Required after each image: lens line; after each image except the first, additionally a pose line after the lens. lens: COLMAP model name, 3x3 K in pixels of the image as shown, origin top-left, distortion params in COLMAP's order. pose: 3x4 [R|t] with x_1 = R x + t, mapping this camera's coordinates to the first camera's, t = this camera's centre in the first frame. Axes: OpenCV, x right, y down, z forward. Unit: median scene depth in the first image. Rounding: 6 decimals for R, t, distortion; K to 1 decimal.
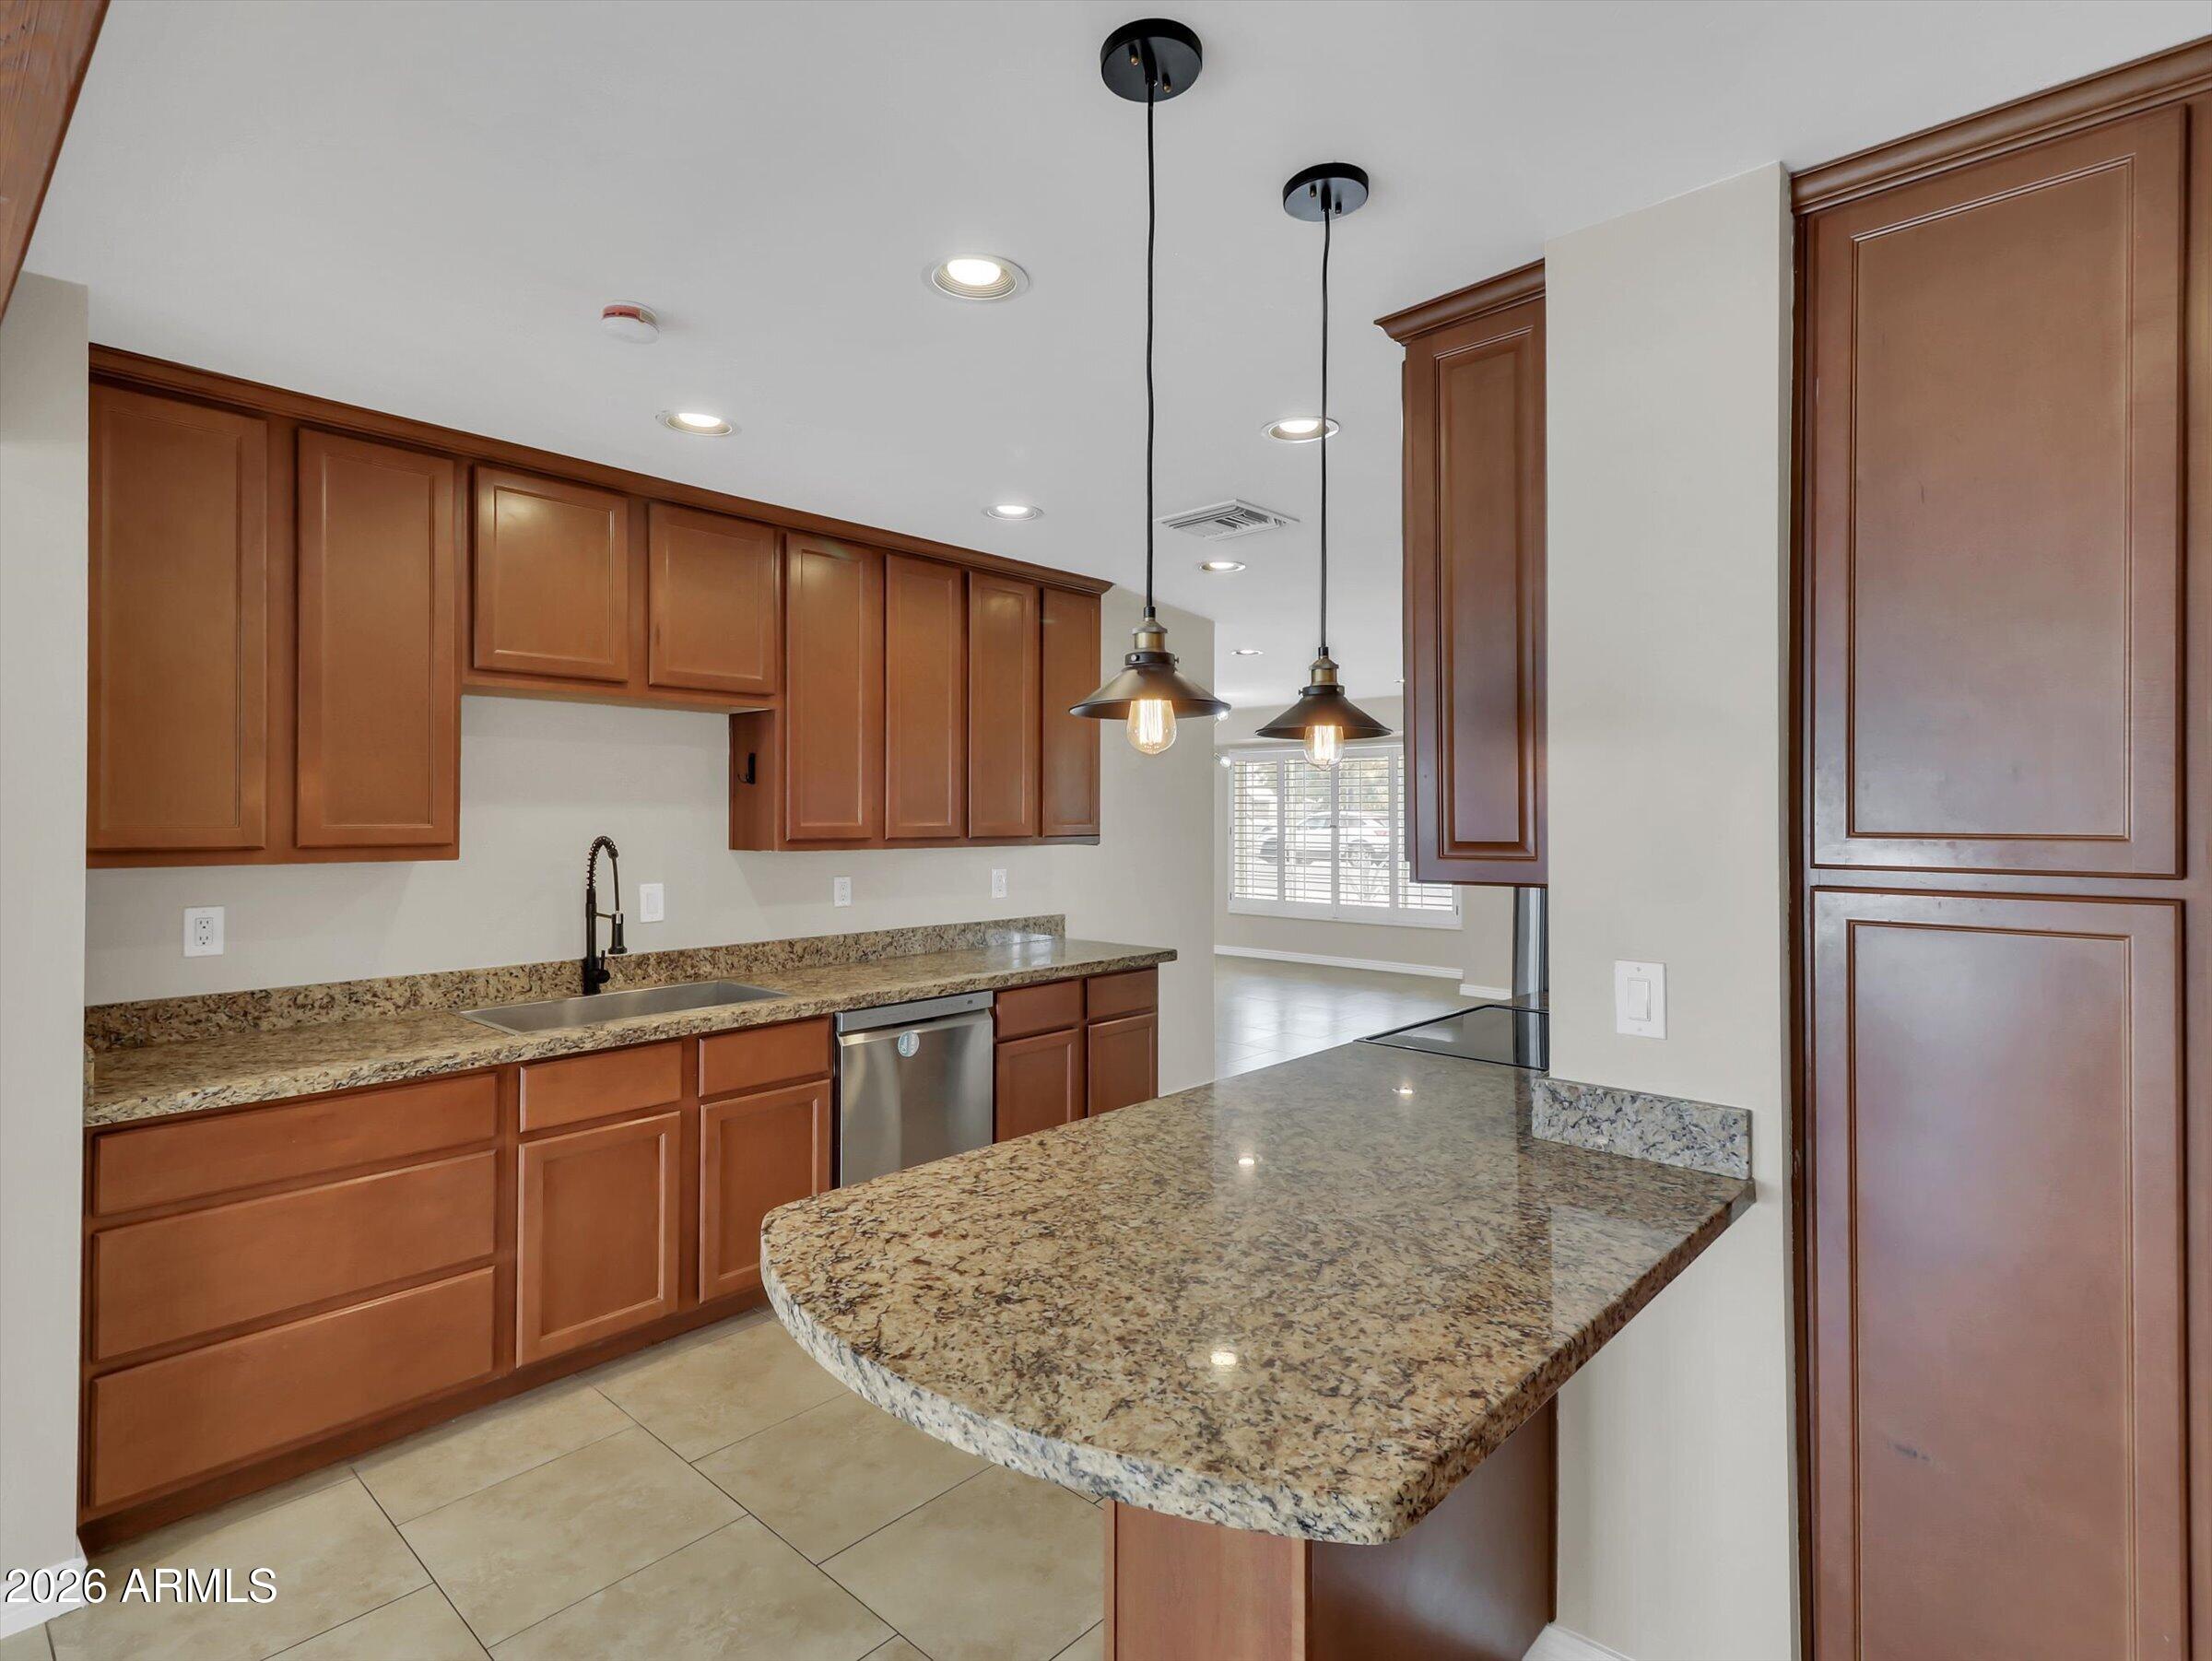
lens RADIAL K [[1160.0, 0, 1097.2], [0, 1160.0, 807.5], [0, 0, 1]] dist [0.021301, -0.001972]
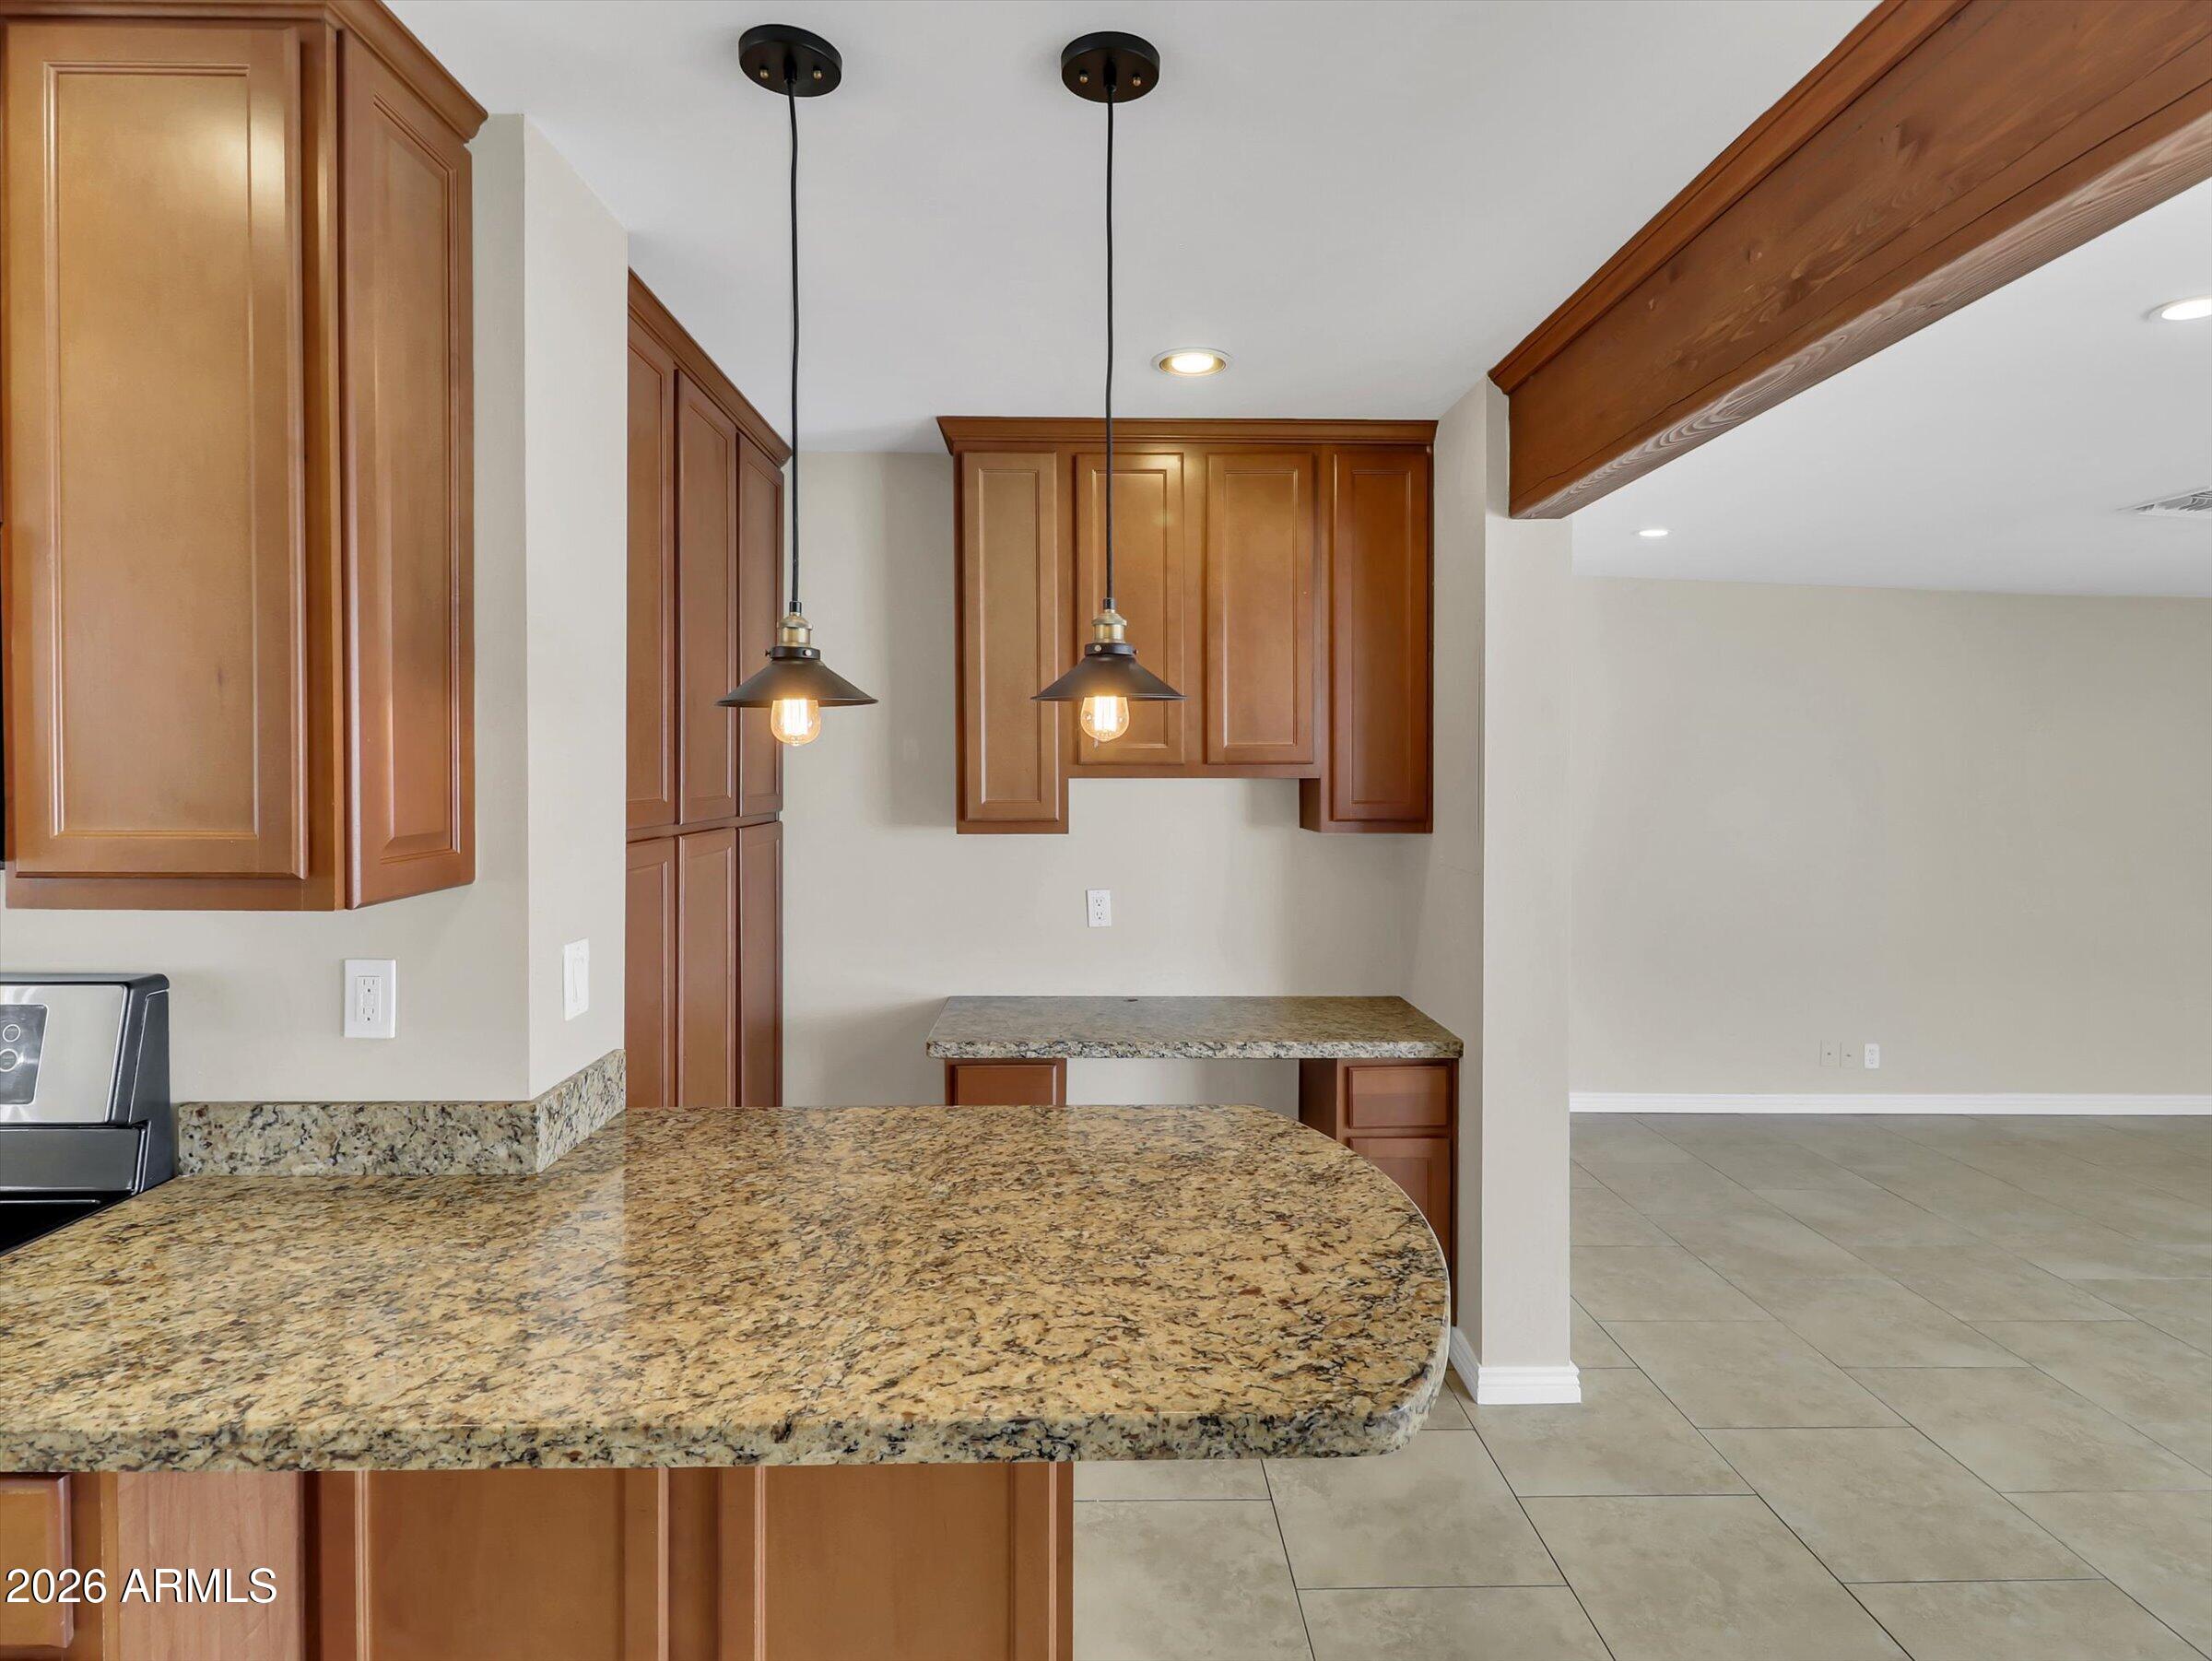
lens RADIAL K [[1152.8, 0, 1106.2], [0, 1152.8, 784.7], [0, 0, 1]] dist [0.019211, -0.009535]
pose [[-0.705444, -0.014833, 0.708610, -0.341230], [-0.008515, 0.999886, 0.012453, -0.010770], [-0.708714, 0.002751, -0.705490, 0.859834]]
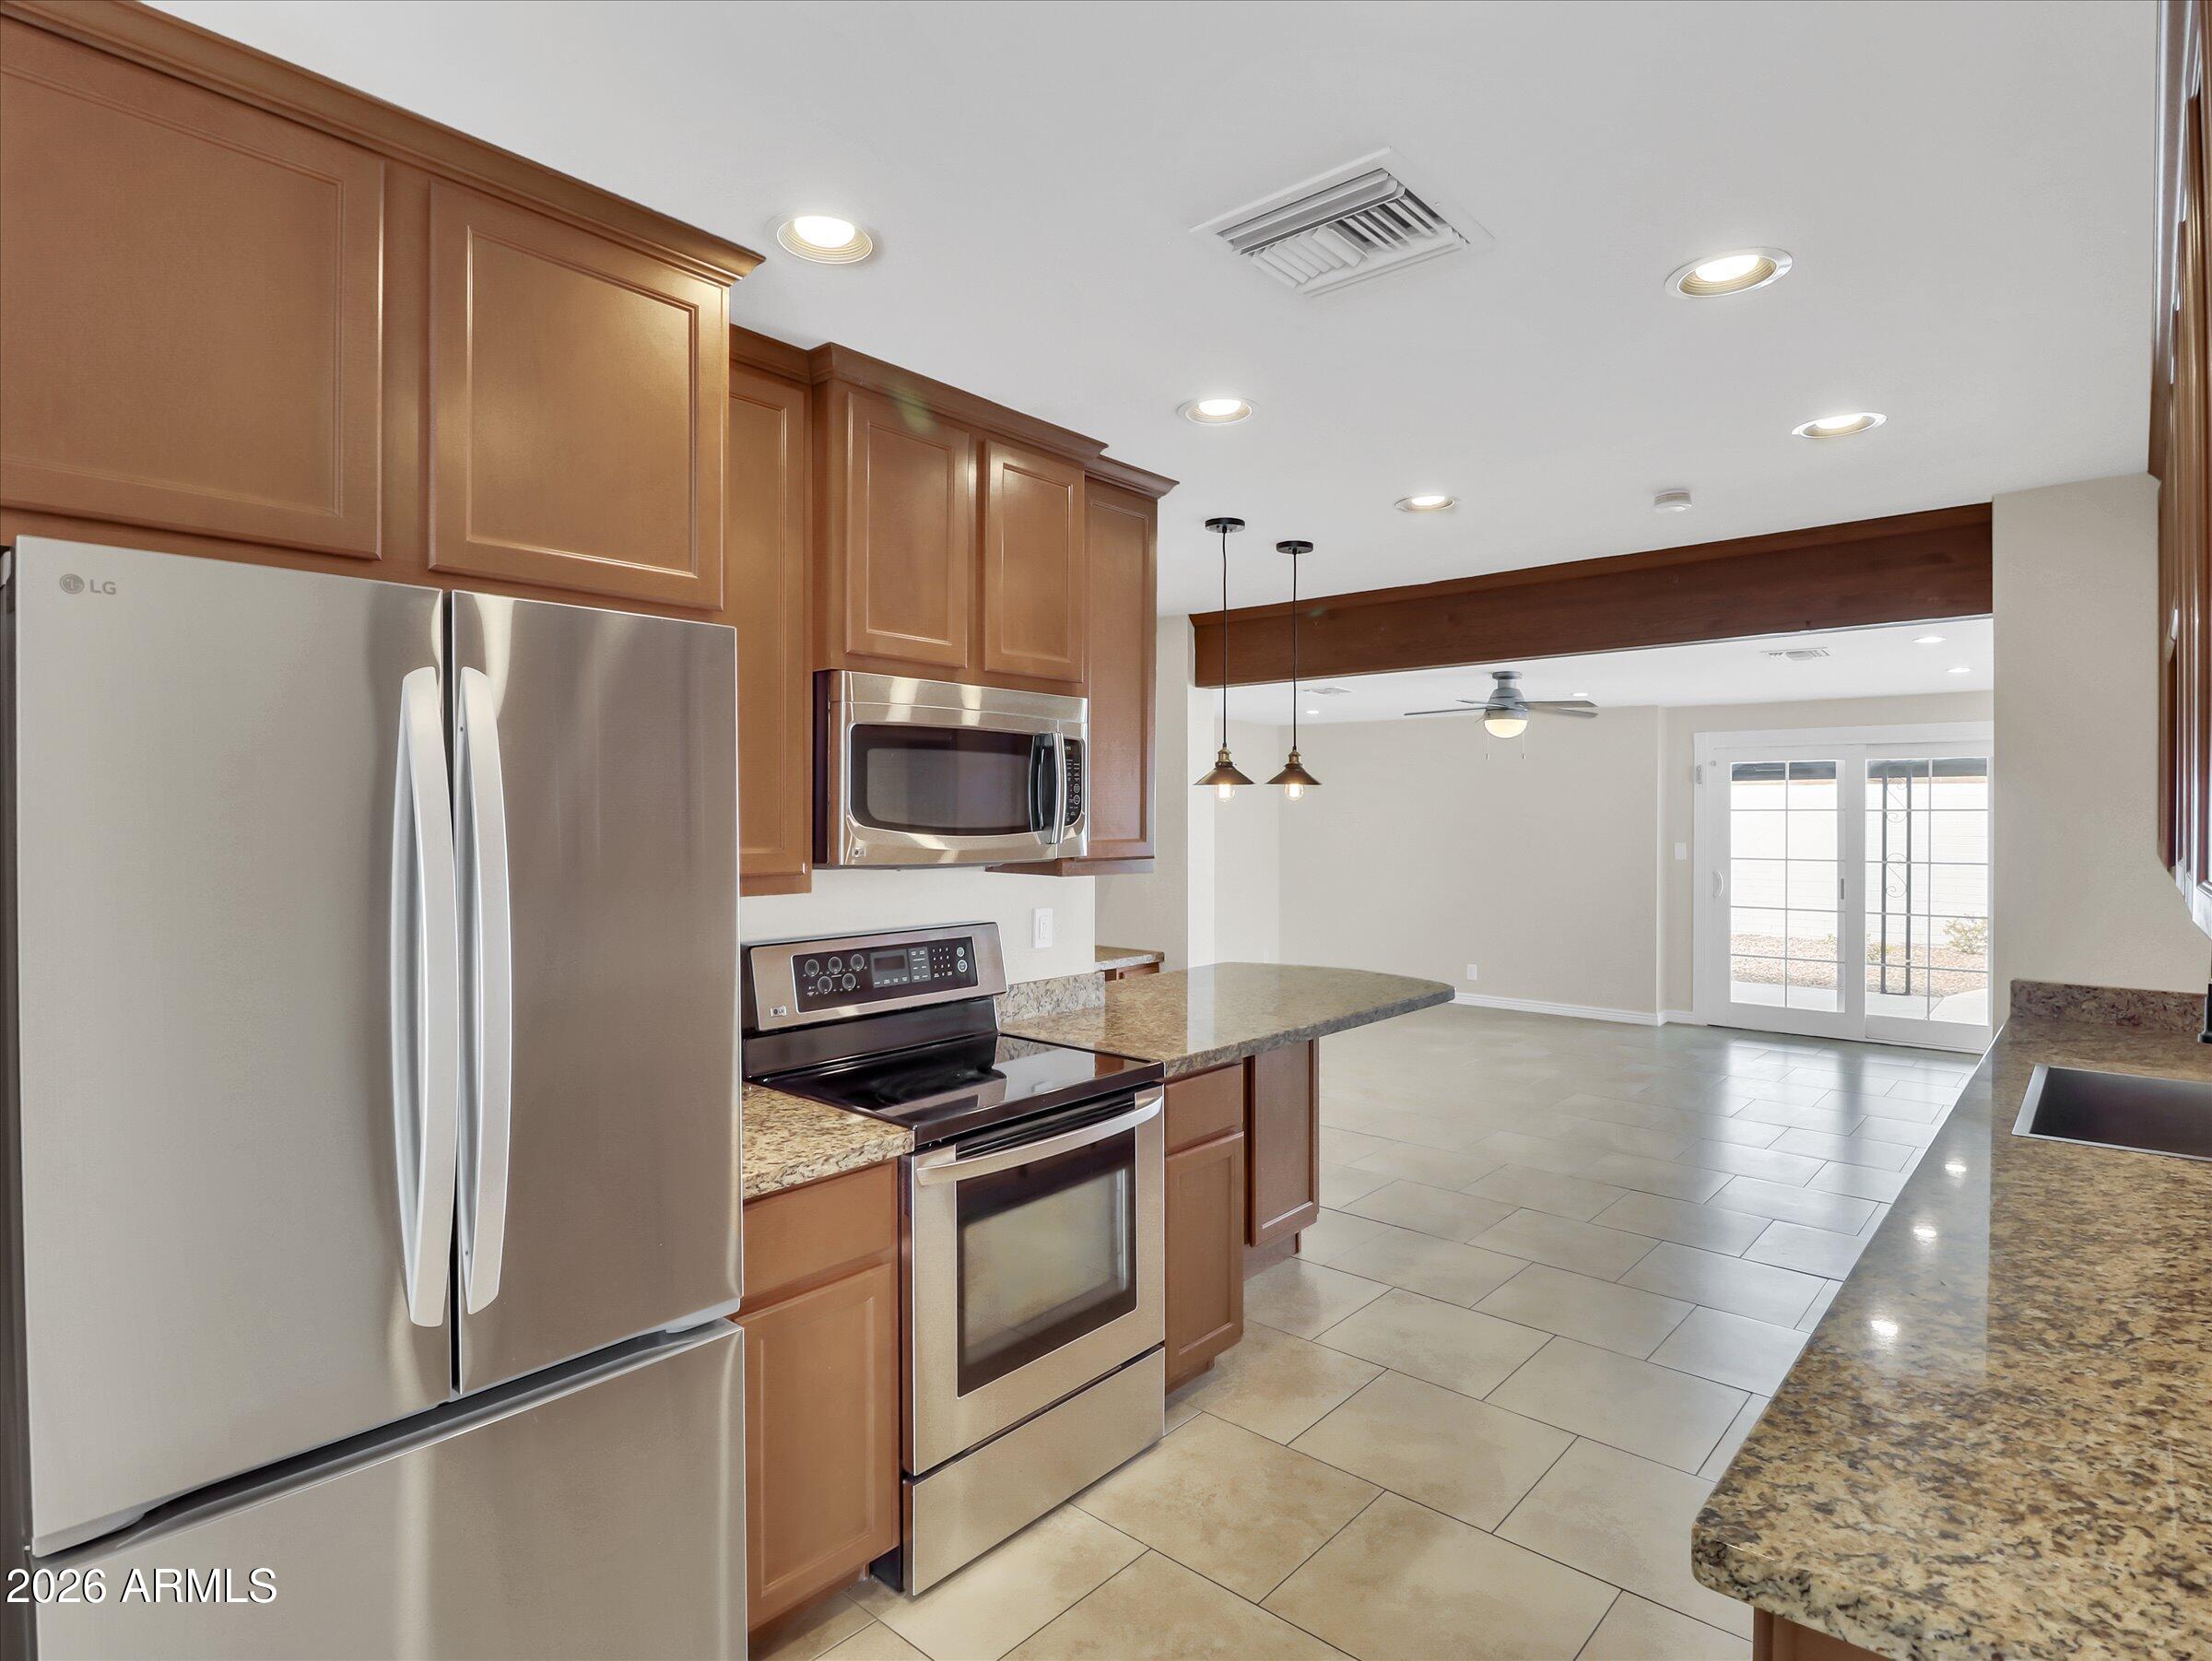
lens RADIAL K [[1163.5, 0, 1133.5], [0, 1163.5, 804.3], [0, 0, 1]] dist [0.004077, 0.000790]
pose [[-0.998747, -0.004268, -0.049853, 0.276266], [-0.003817, 0.999951, -0.009120, -0.004153], [0.049889, -0.008918, -0.998715, 1.827439]]
